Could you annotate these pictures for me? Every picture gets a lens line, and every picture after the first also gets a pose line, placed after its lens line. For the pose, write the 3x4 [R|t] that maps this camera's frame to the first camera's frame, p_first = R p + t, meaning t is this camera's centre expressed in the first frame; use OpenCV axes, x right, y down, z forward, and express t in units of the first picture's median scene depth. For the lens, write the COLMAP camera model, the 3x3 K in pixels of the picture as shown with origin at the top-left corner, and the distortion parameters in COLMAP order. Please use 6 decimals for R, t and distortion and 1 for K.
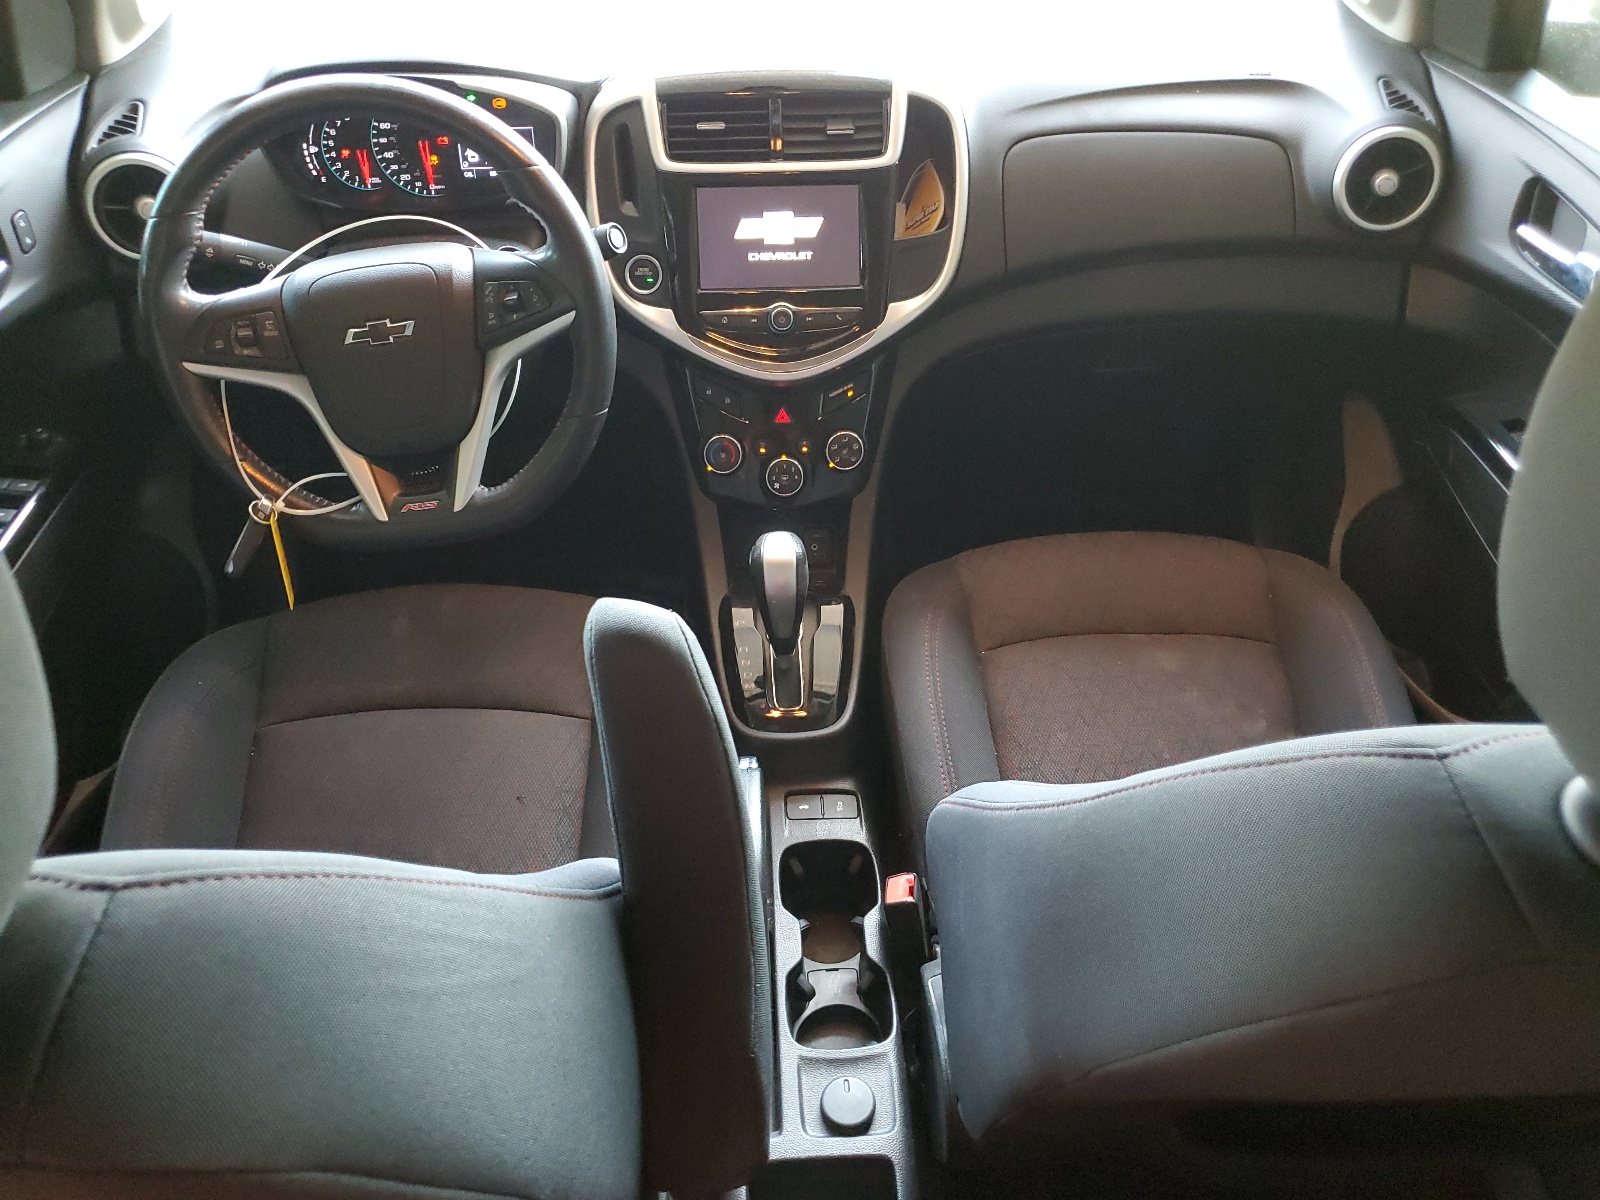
lens RADIAL K [[1198.3, 0, 801.7], [0, 1198.3, 603.9], [0, 0, 1]] dist [0.014747, 0.005138]
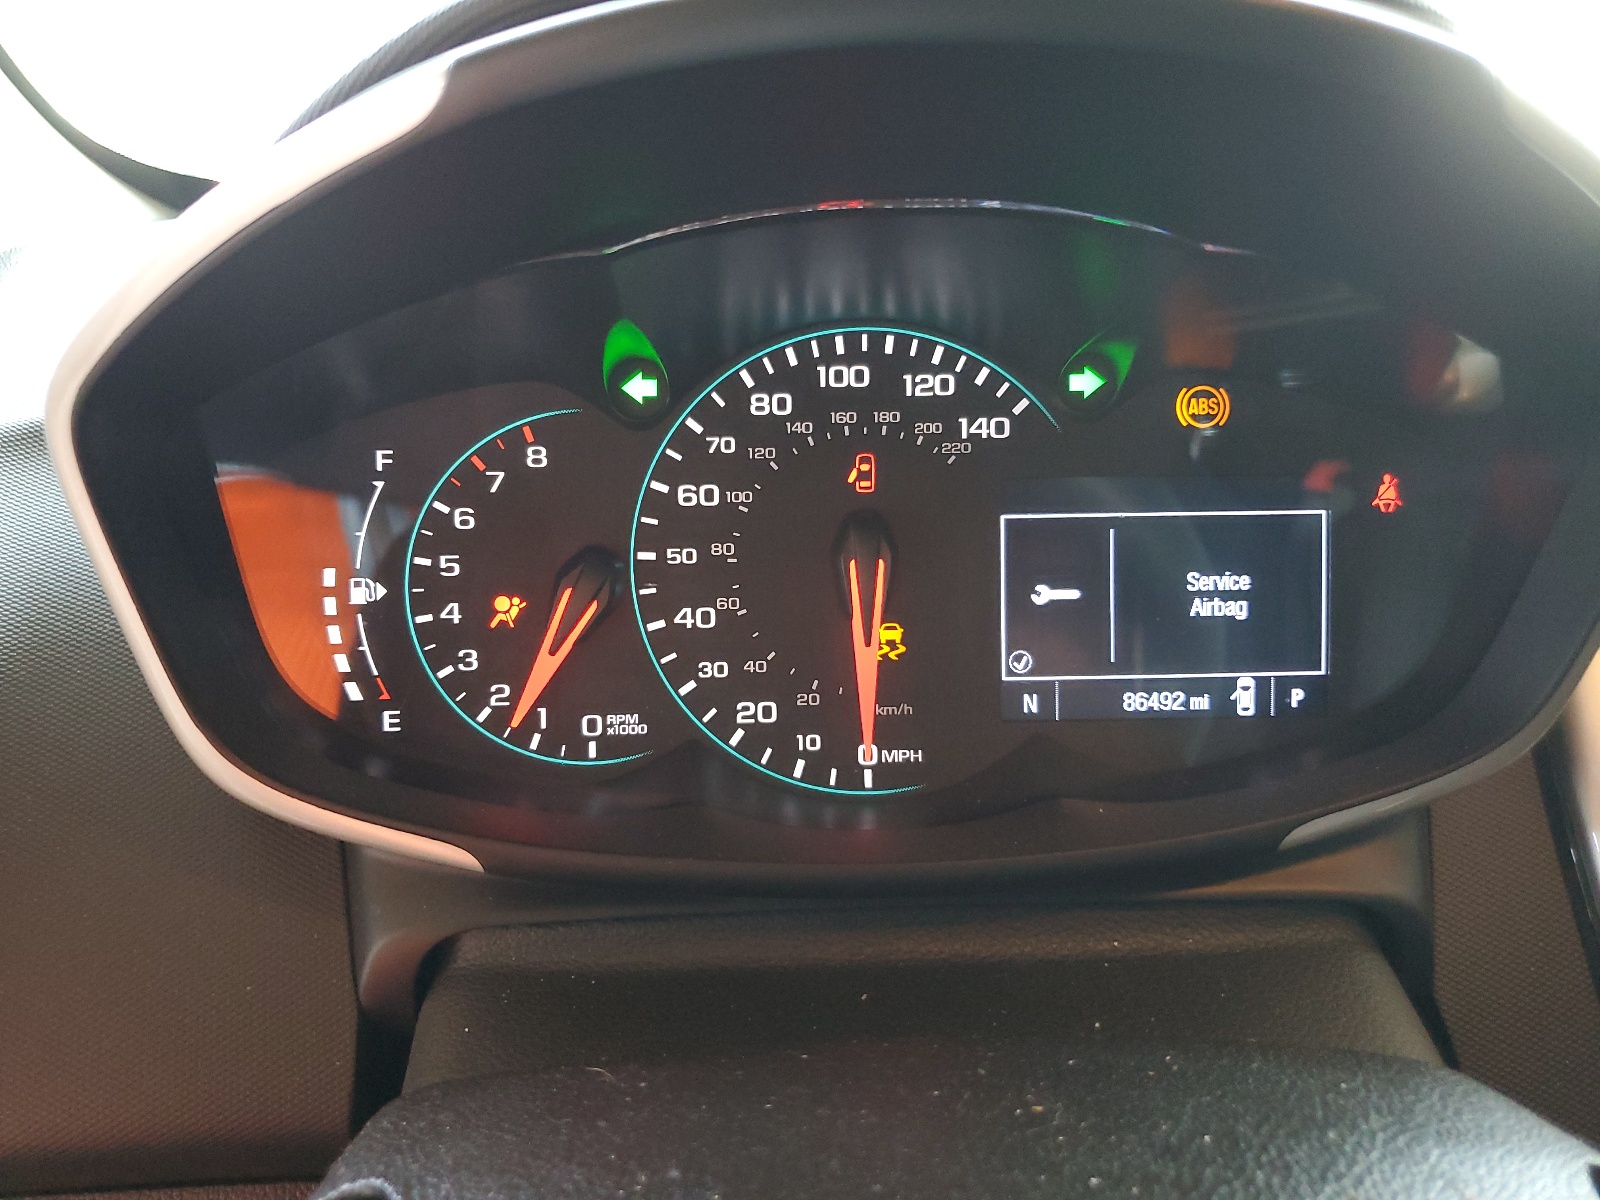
lens RADIAL K [[1198.3, 0, 799.8], [0, 1198.3, 598.1], [0, 0, 1]] dist [0.014747, 0.005138]
pose [[0.955290, 0.018530, -0.295088, -0.261643], [-0.119040, 0.937675, -0.326489, -0.308536], [0.270647, 0.347019, 0.897958, 0.810585]]
